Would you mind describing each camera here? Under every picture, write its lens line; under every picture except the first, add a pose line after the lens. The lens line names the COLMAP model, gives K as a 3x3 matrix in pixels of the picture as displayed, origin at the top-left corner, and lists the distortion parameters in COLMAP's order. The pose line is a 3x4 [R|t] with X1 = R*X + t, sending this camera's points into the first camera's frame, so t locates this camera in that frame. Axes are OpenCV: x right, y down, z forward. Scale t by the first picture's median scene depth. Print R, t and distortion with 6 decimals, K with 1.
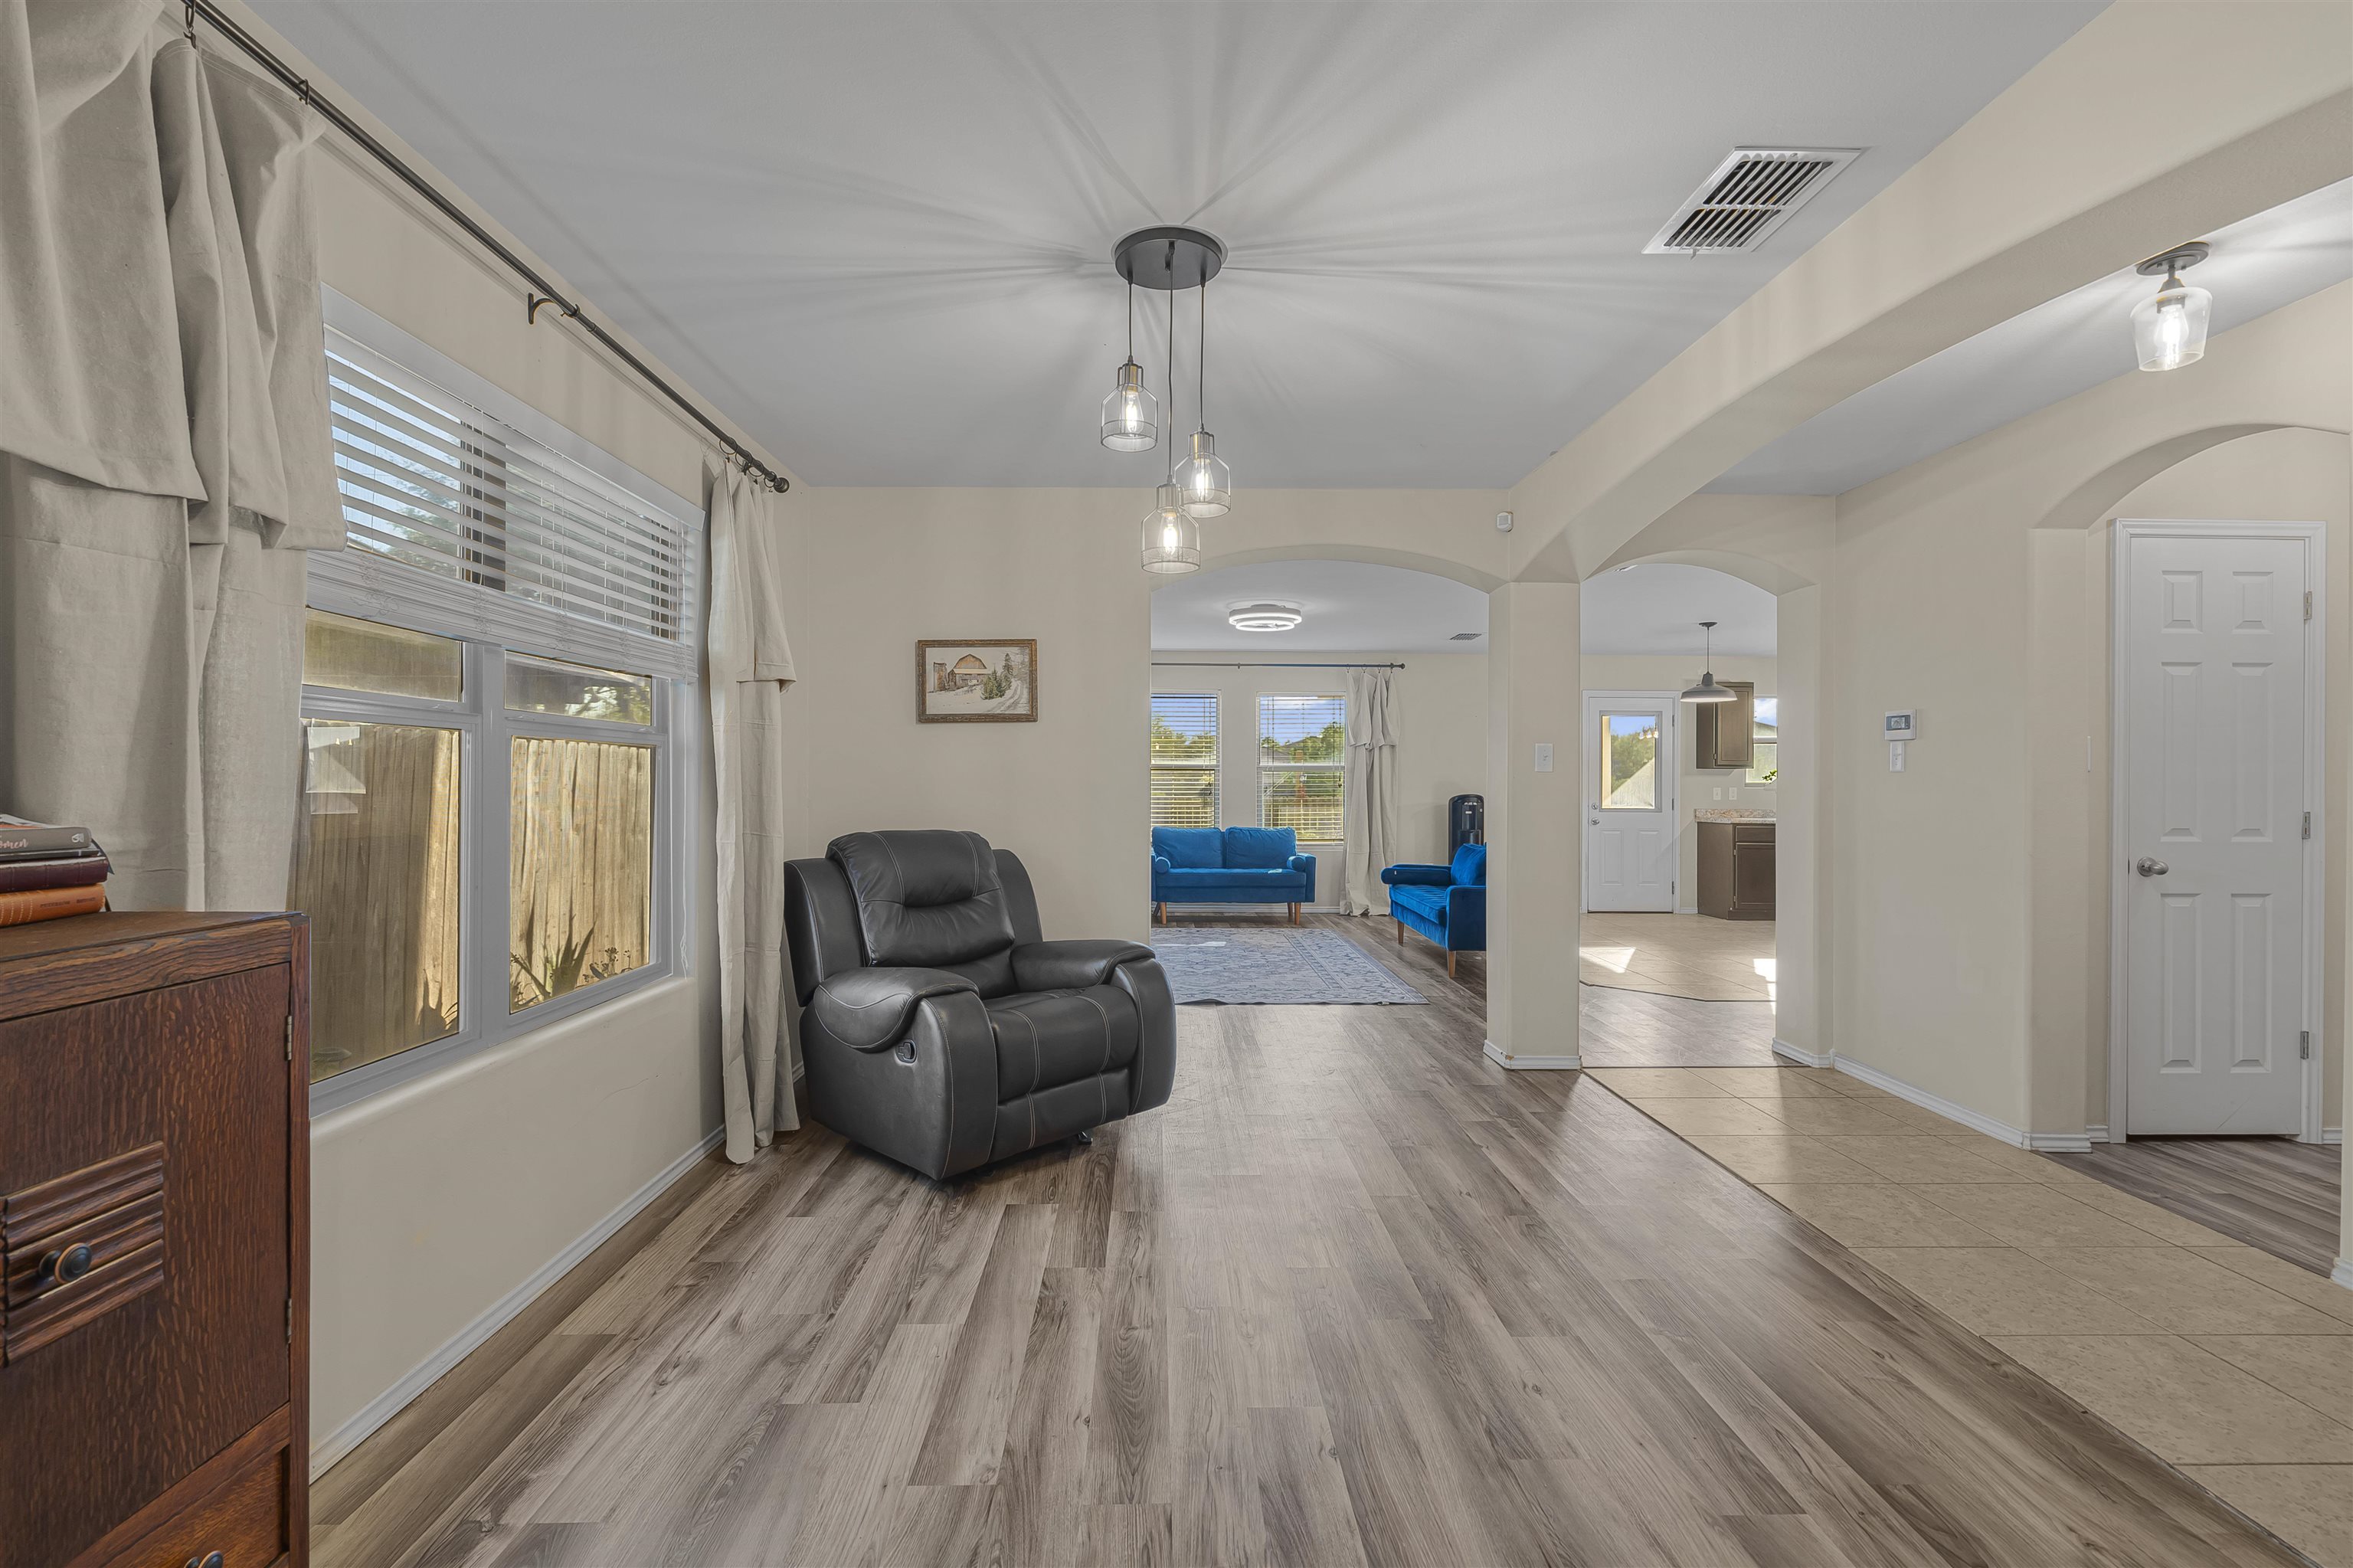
lens RADIAL K [[1068.5, 0, 1188.2], [0, 1068.5, 786.7], [0, 0, 1]] dist [-0.005854, 0.002052]
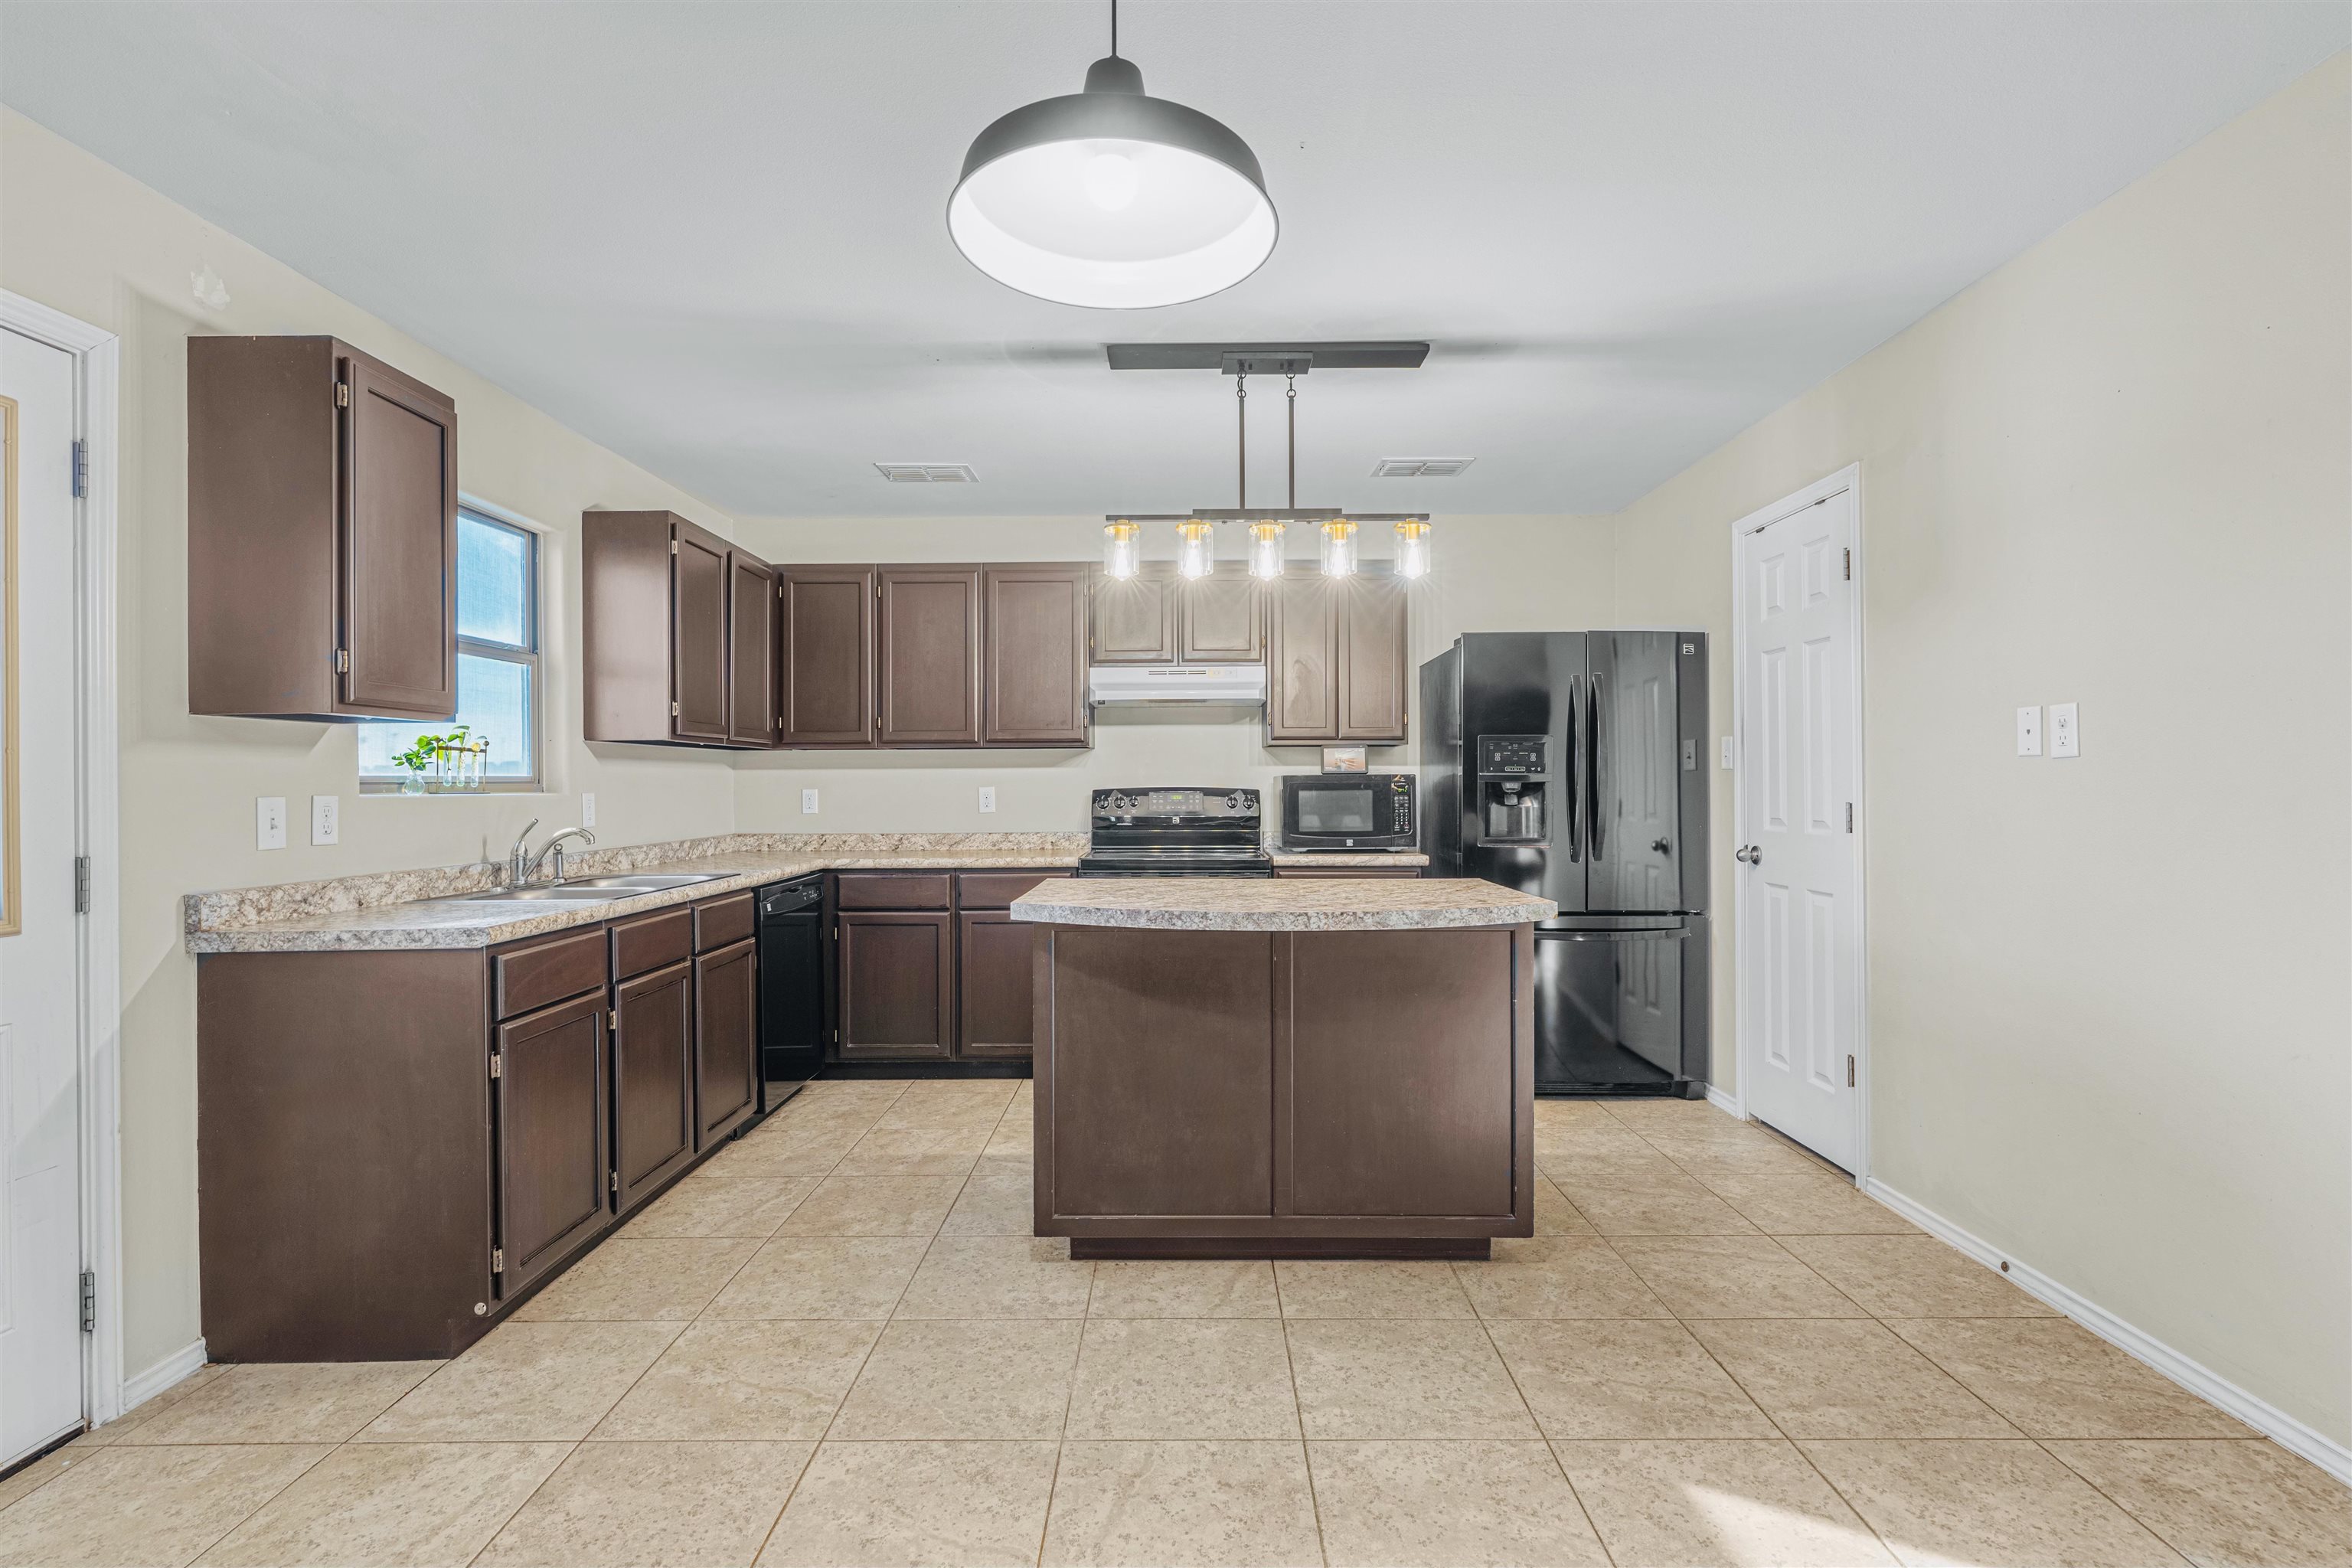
lens RADIAL K [[1068.0, 0, 1175.6], [0, 1068.0, 777.1], [0, 0, 1]] dist [-0.005854, 0.002052]
pose [[0.042367, -0.002047, 0.999100, 0.274060], [0.008885, 0.999959, 0.001672, -0.002539], [-0.999063, 0.008806, 0.042384, 0.818054]]
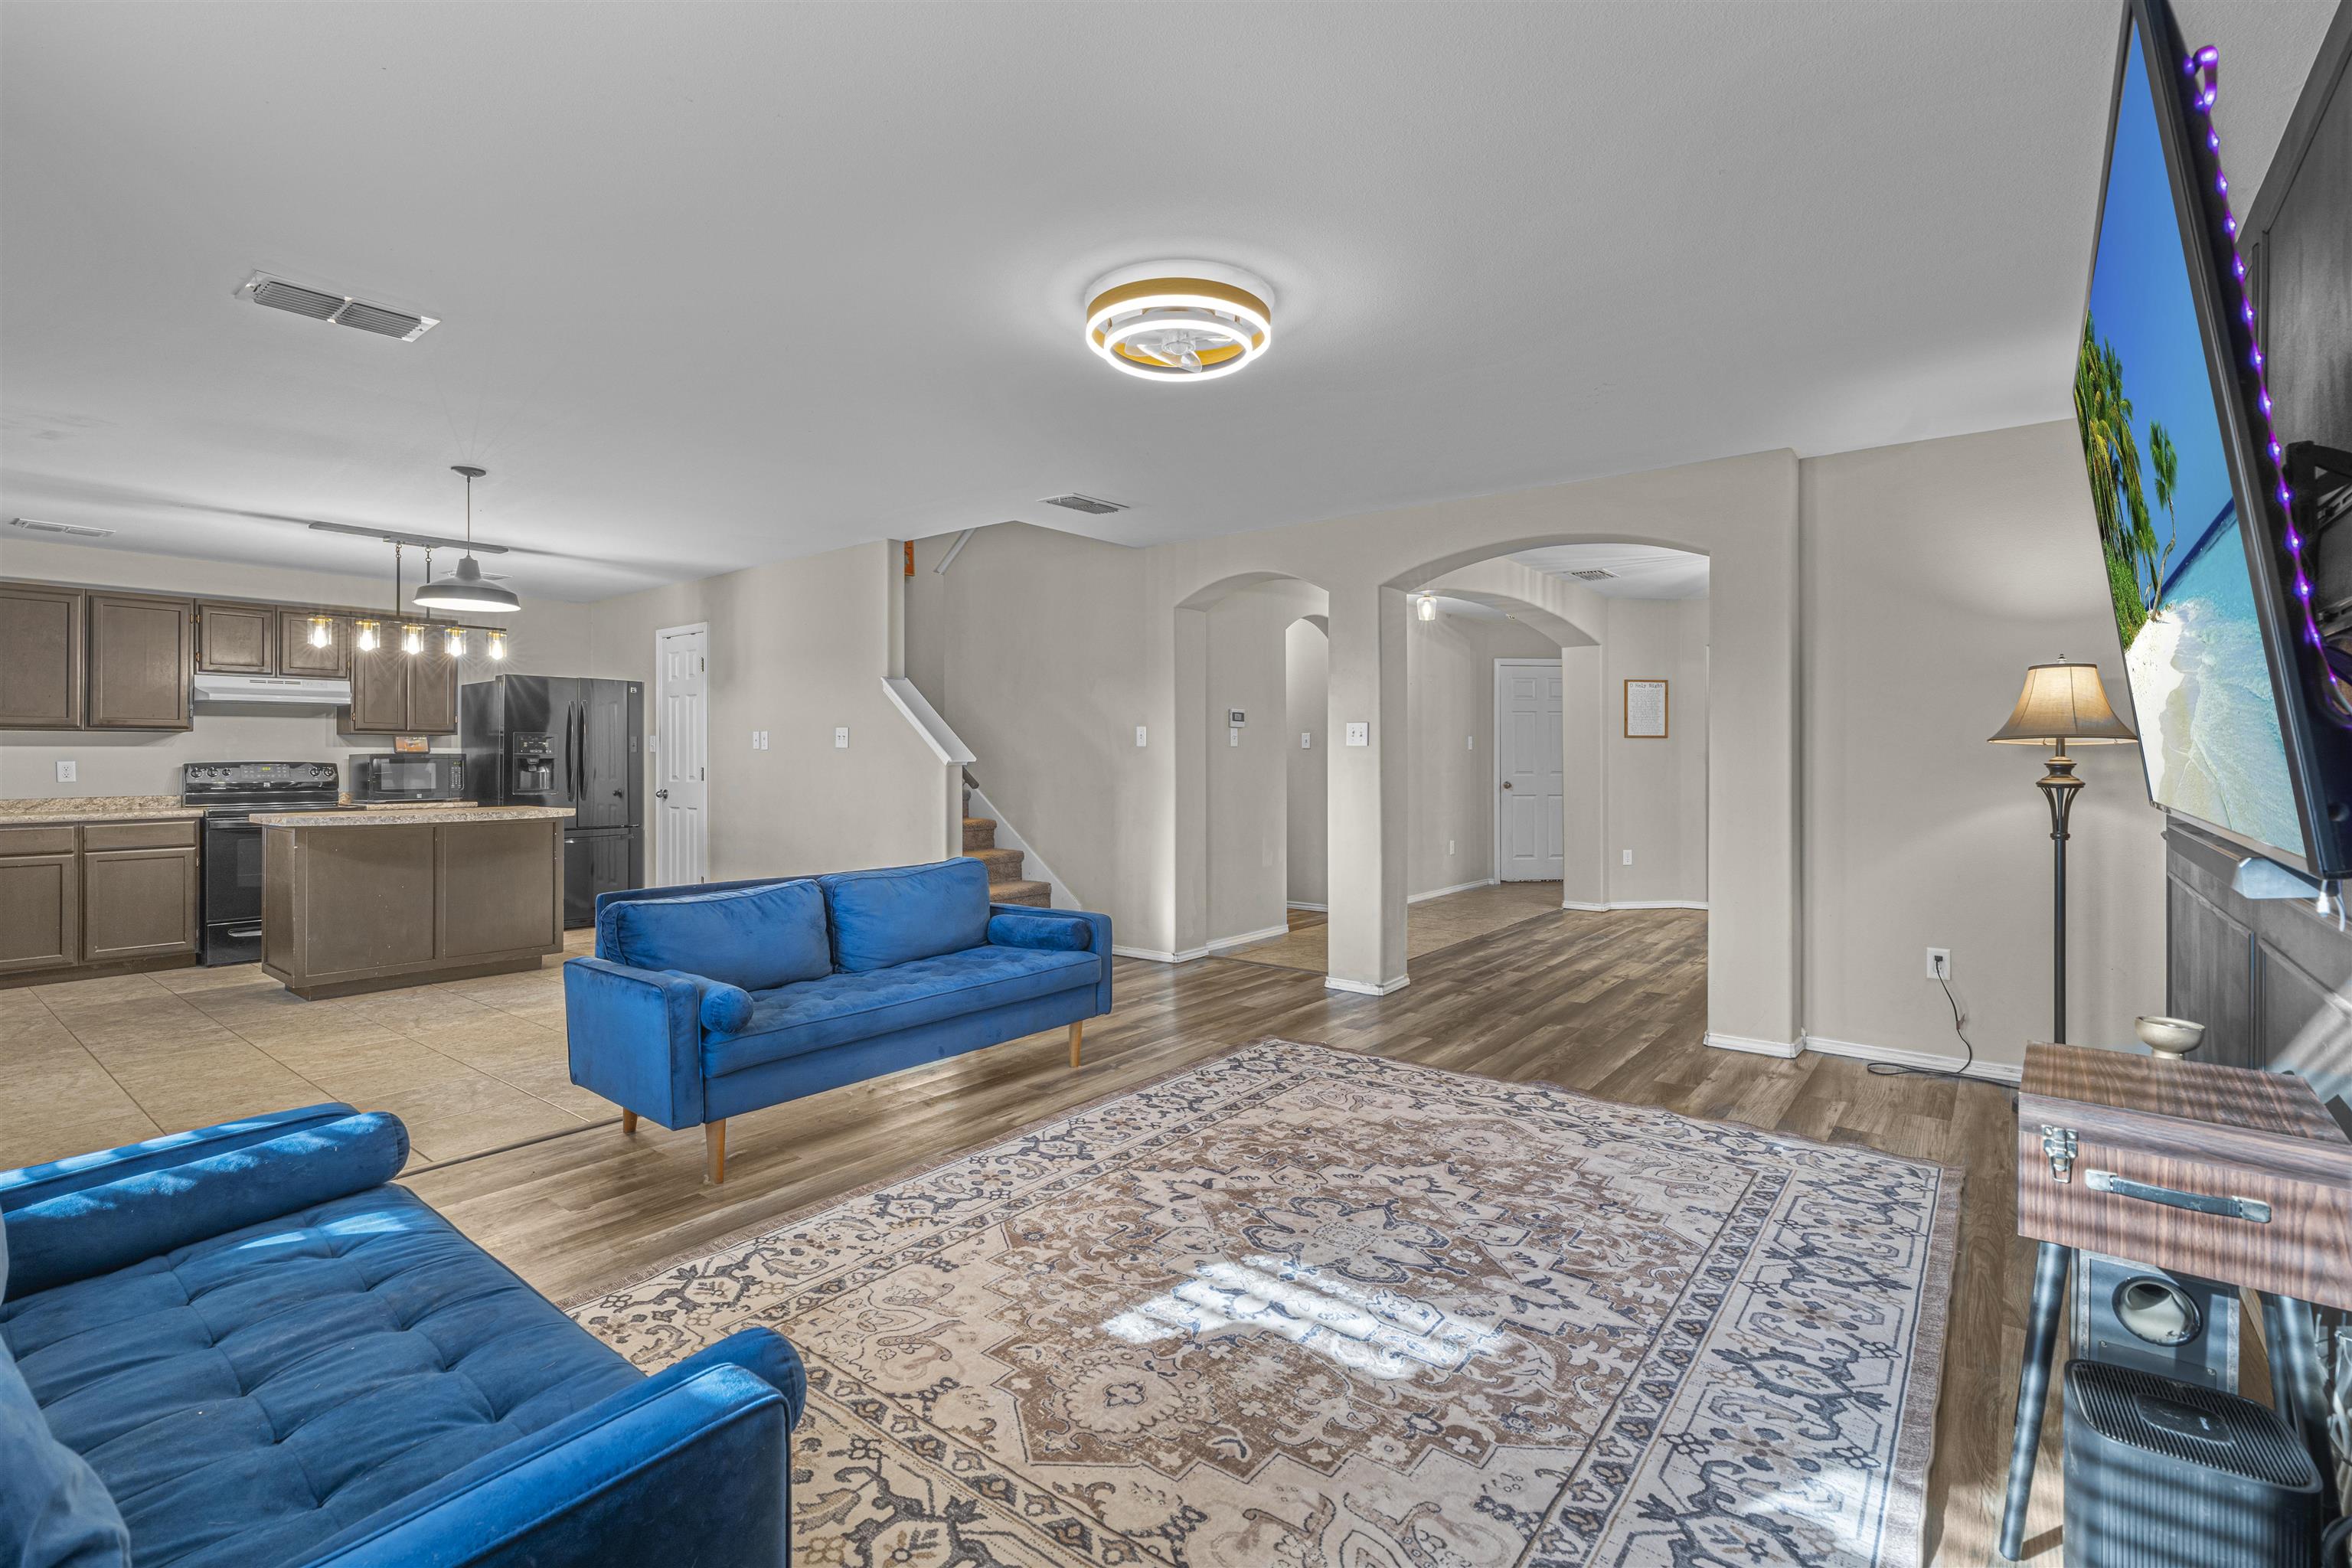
lens RADIAL K [[1068.0, 0, 1181.9], [0, 1068.0, 761.8], [0, 0, 1]] dist [-0.005854, 0.002052]
pose [[-0.768732, -0.006261, 0.639540, -0.136382], [-0.000761, 0.999960, 0.008873, -0.003650], [-0.639570, 0.006334, -0.768707, 0.990166]]
